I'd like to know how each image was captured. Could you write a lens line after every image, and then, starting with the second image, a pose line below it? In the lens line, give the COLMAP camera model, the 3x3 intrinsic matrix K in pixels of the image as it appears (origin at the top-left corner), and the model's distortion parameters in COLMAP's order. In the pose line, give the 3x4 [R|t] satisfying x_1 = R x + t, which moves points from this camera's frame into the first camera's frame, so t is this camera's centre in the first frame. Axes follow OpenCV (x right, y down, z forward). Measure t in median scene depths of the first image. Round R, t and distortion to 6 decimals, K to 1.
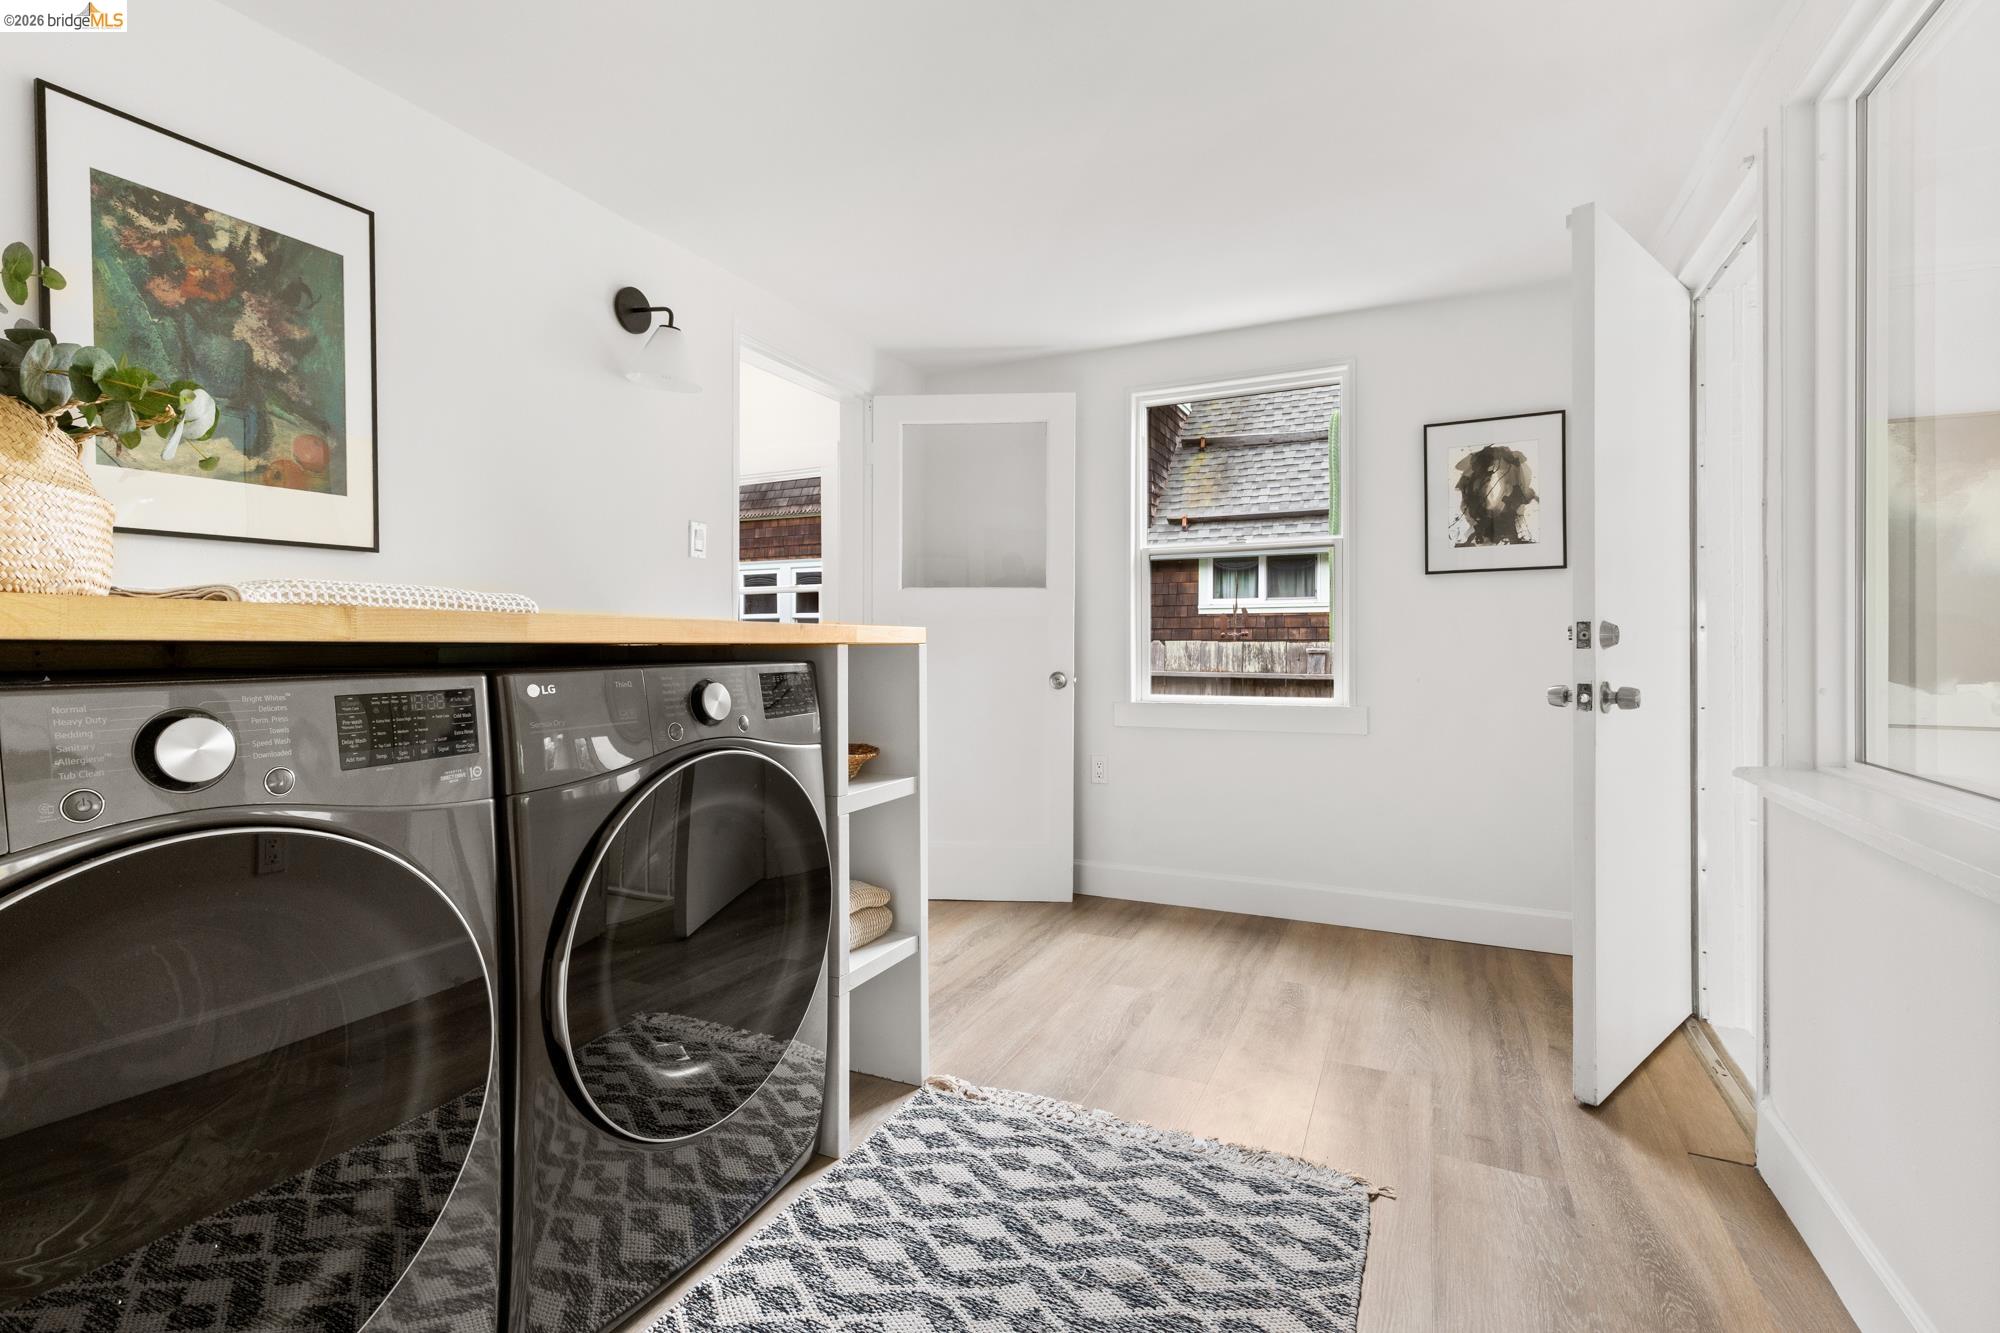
lens RADIAL K [[905.0, 0, 999.2], [0, 905.0, 651.3], [0, 0, 1]] dist [0.003762, -0.000599]
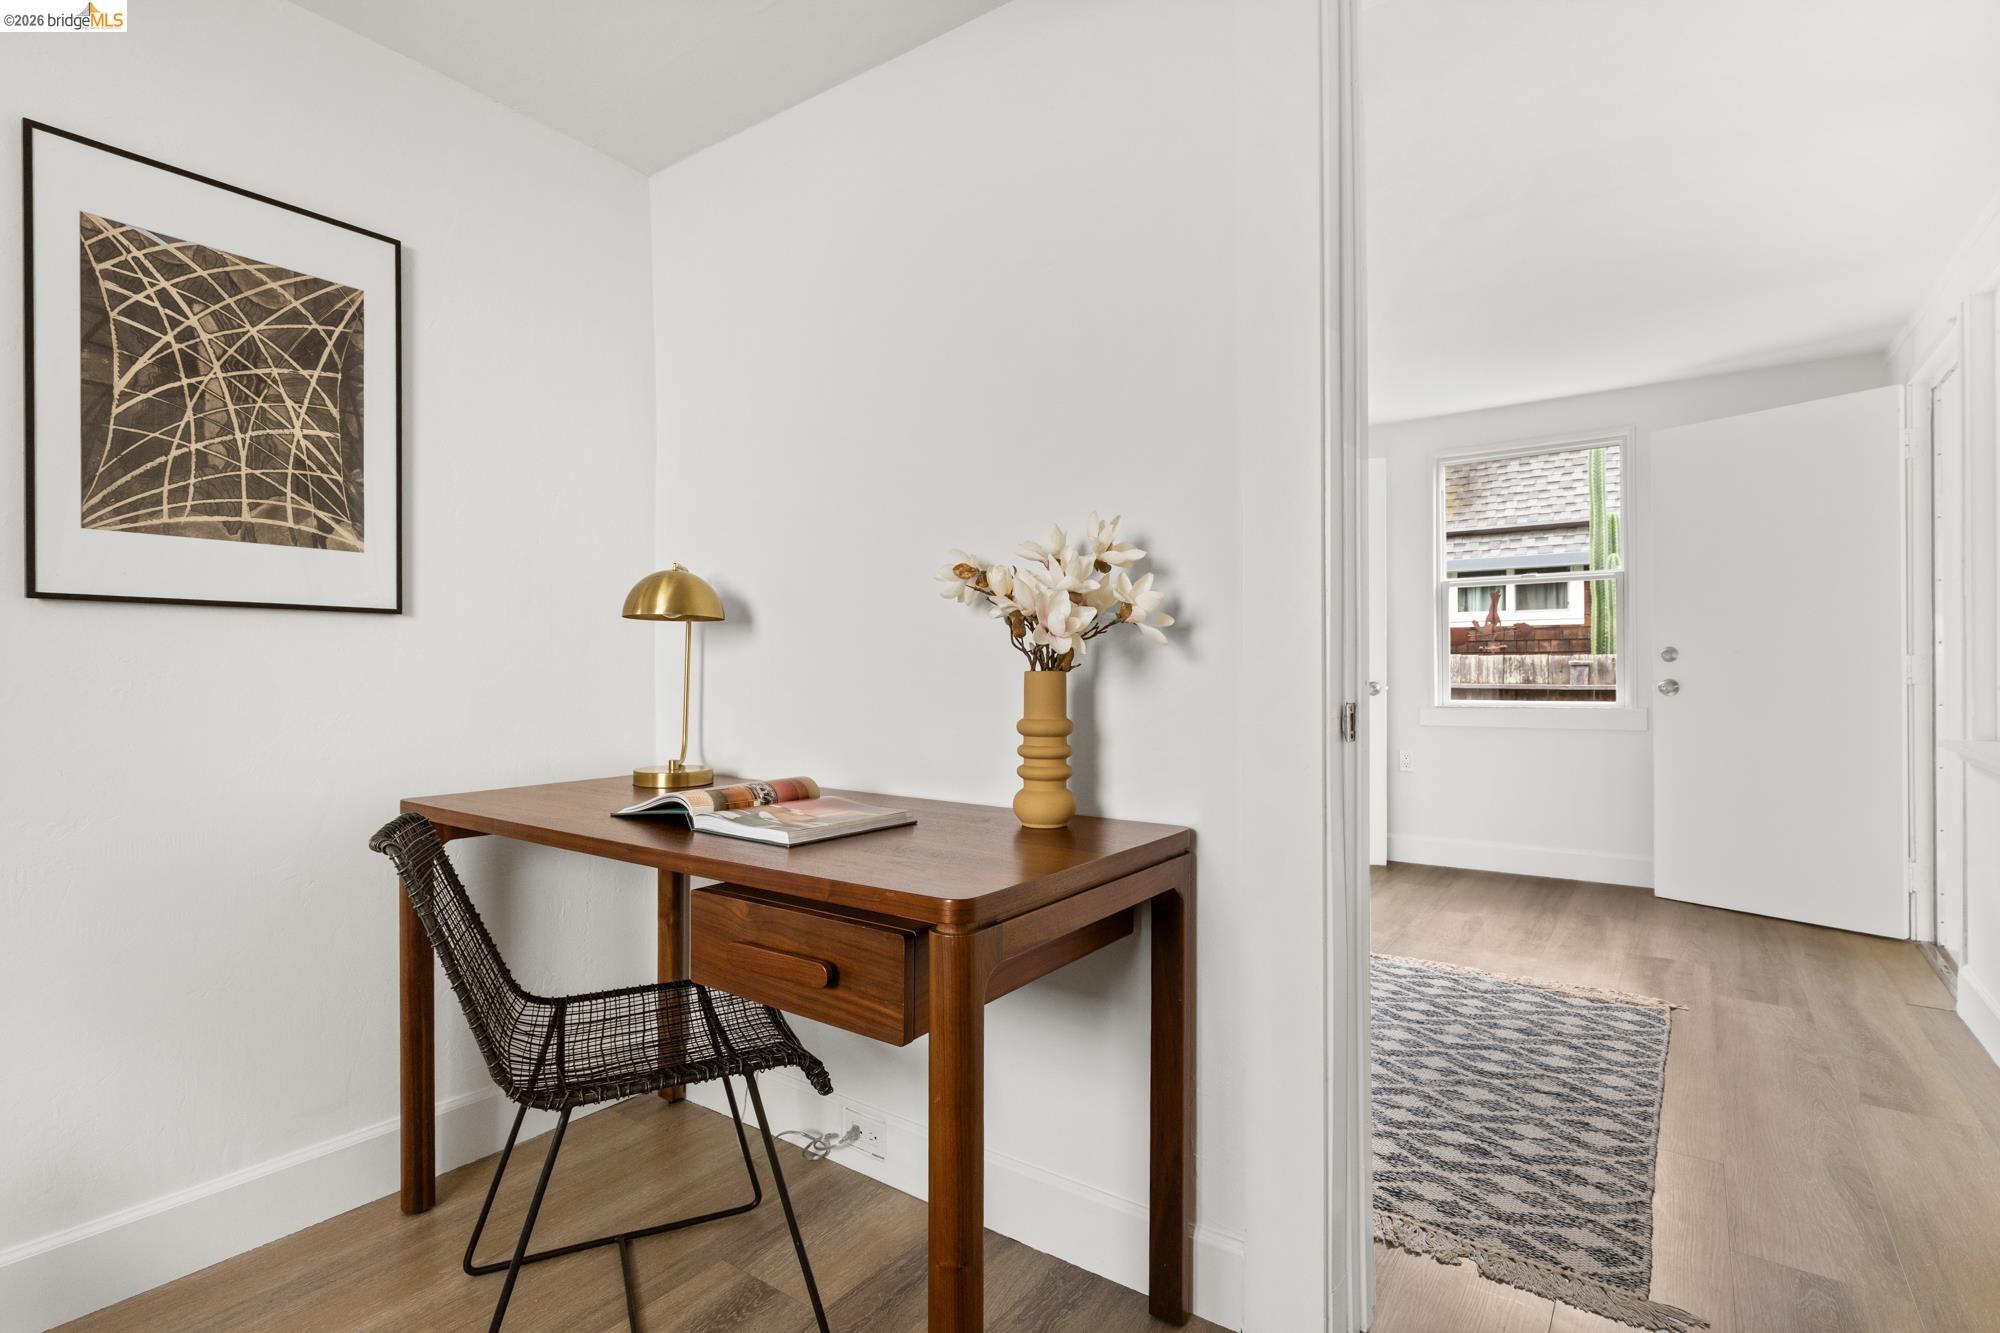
lens RADIAL K [[958.6, 0, 1002.1], [0, 958.6, 672.6], [0, 0, 1]] dist [-0.005923, 0.000498]
pose [[0.984079, -0.007839, -0.177559, -0.137628], [0.008909, 0.999947, 0.005232, -0.001253], [0.177509, -0.006731, 0.984096, -0.265765]]
